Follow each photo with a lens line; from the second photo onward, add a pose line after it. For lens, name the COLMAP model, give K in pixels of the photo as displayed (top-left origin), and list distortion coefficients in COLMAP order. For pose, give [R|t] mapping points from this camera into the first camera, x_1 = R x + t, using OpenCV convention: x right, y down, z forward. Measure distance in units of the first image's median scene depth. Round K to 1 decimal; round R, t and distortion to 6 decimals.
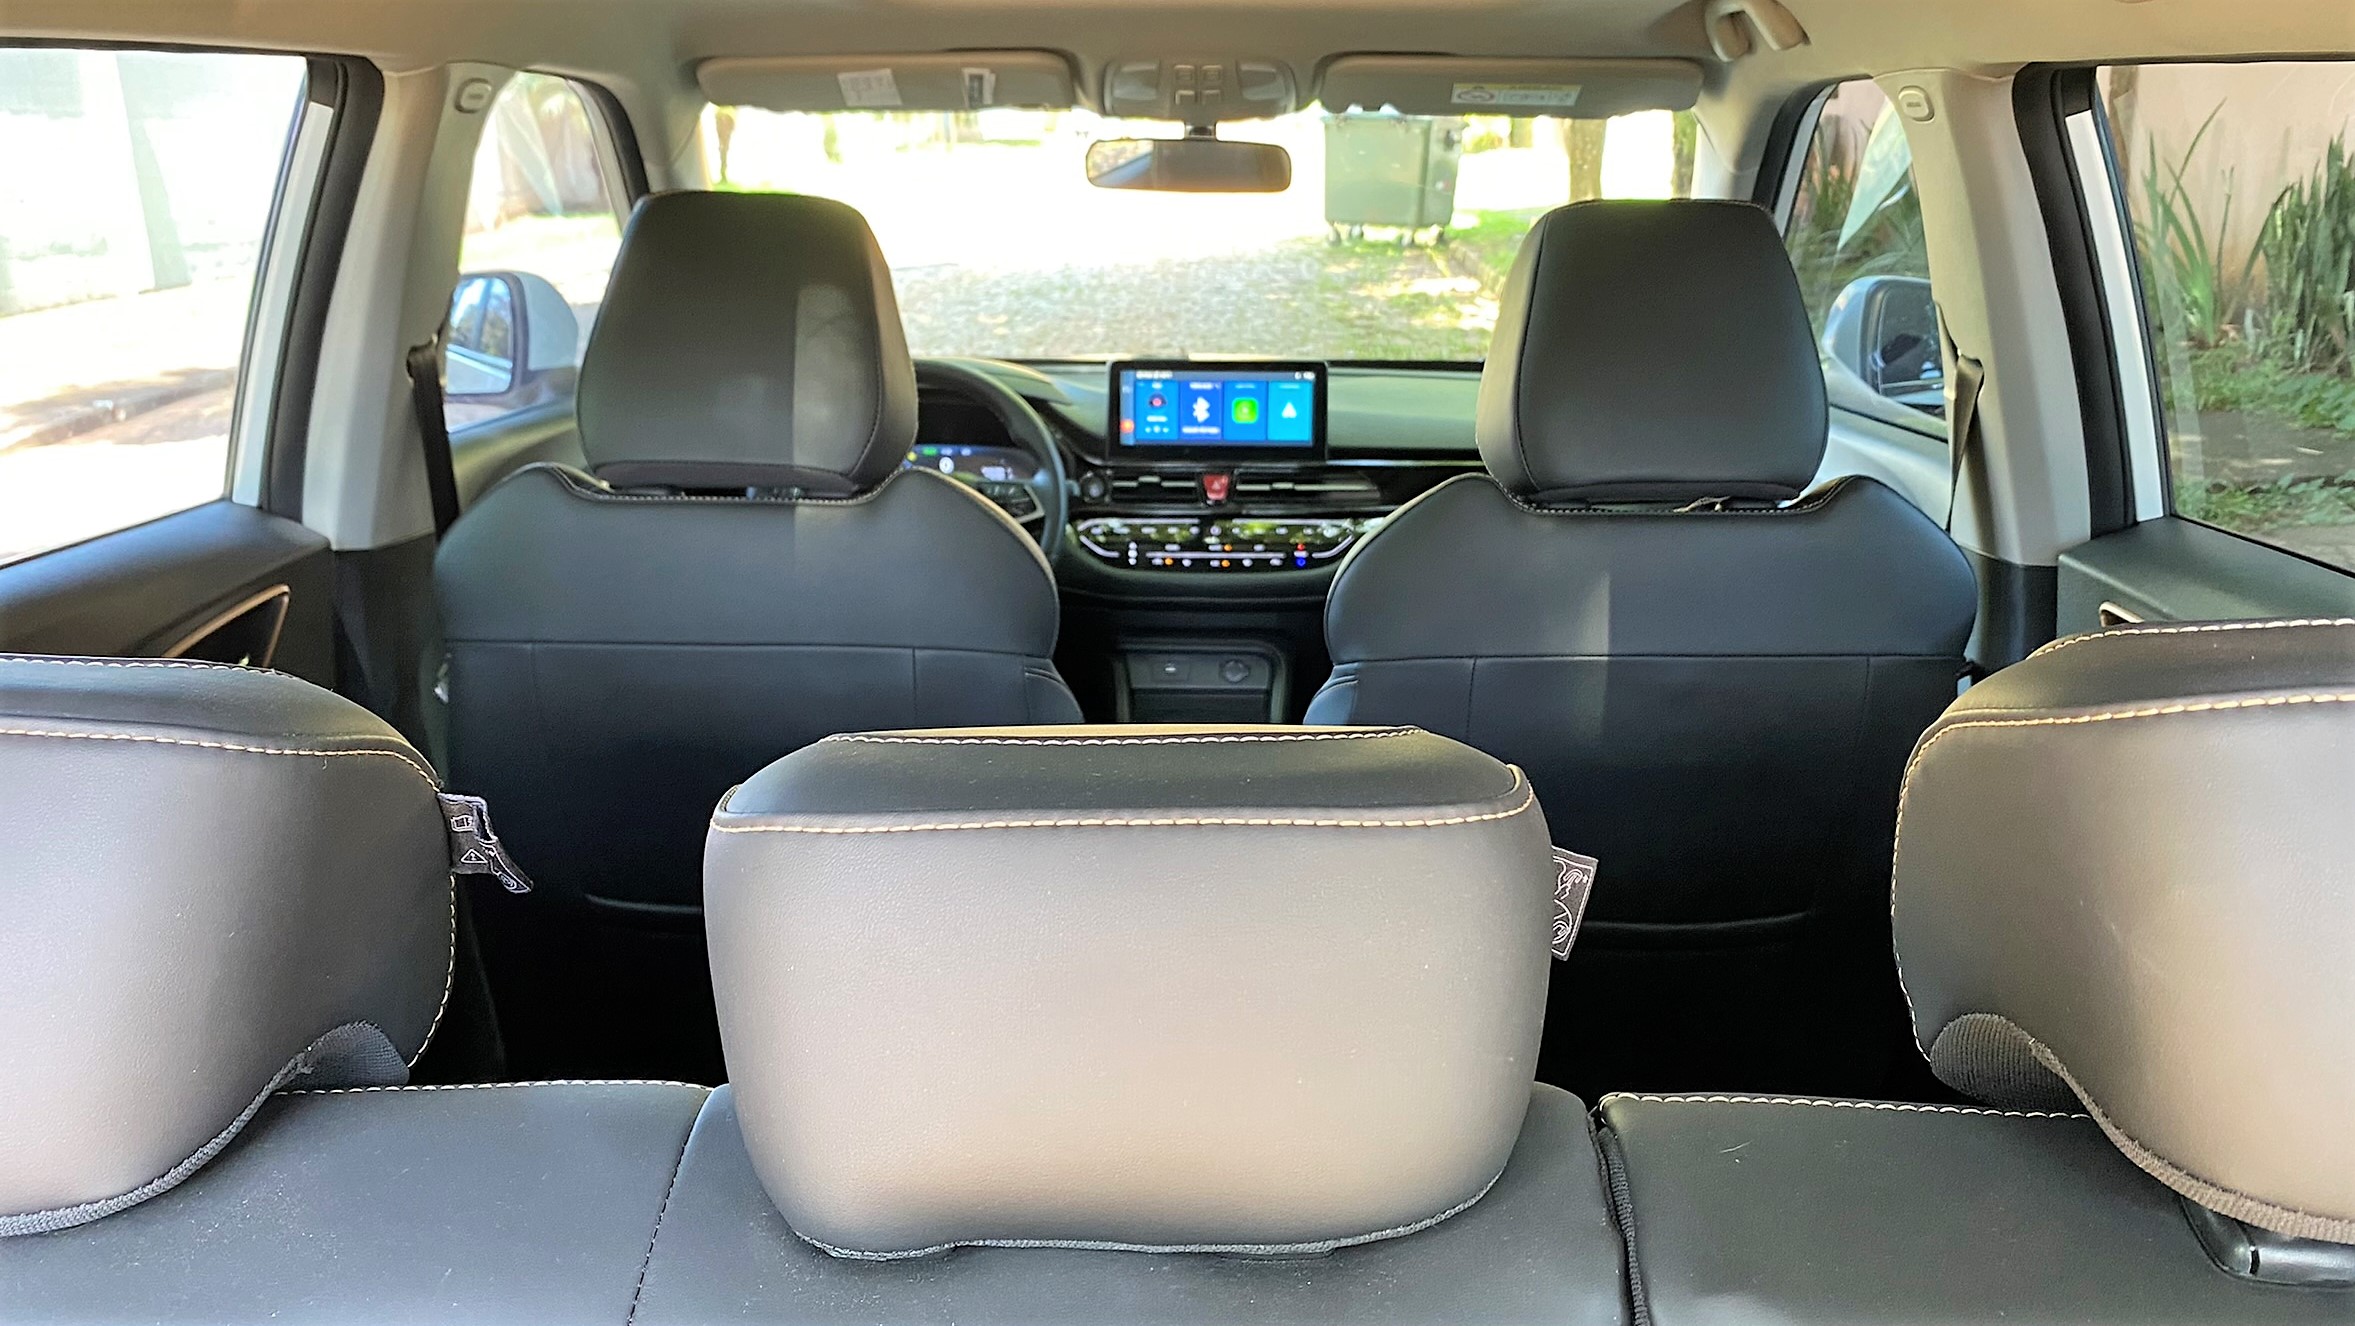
lens RADIAL K [[1736.8, 0, 1177.5], [0, 1736.8, 663.0], [0, 0, 1]] dist [0.058889, -0.153373]
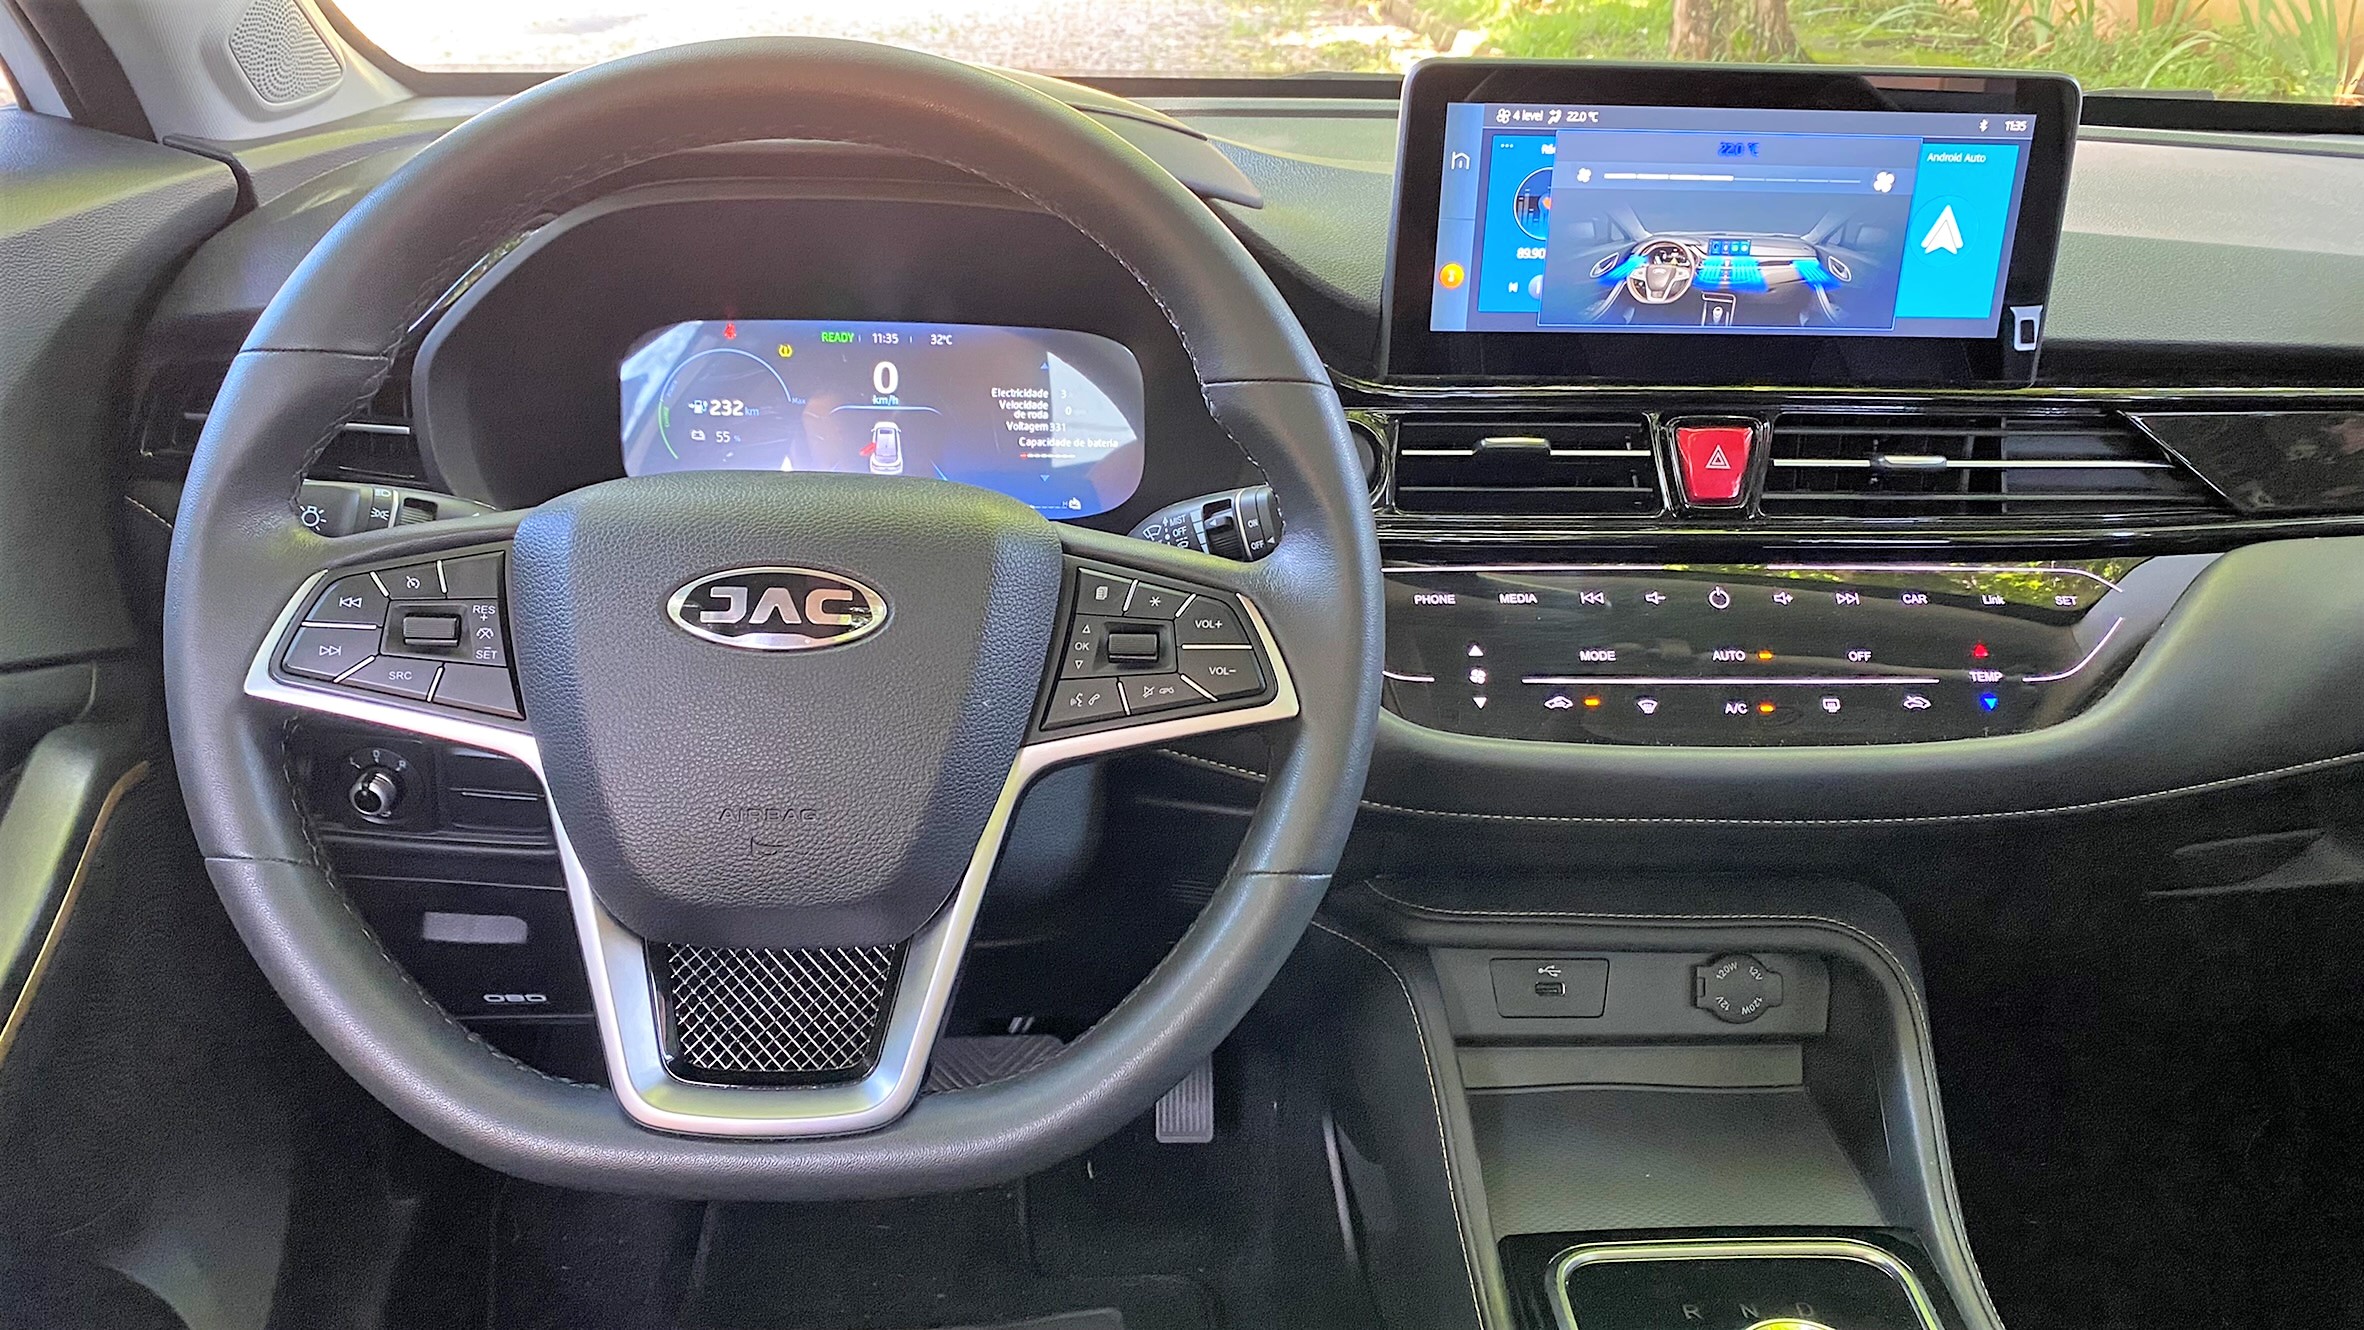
lens RADIAL K [[1743.4, 0, 1182.0], [0, 1743.4, 665.0], [0, 0, 1]] dist [0.058889, -0.153373]
pose [[0.996750, -0.011201, 0.079776, -0.107213], [0.000880, 0.991740, 0.128260, -0.106317], [-0.080554, -0.127773, 0.988527, 0.670988]]
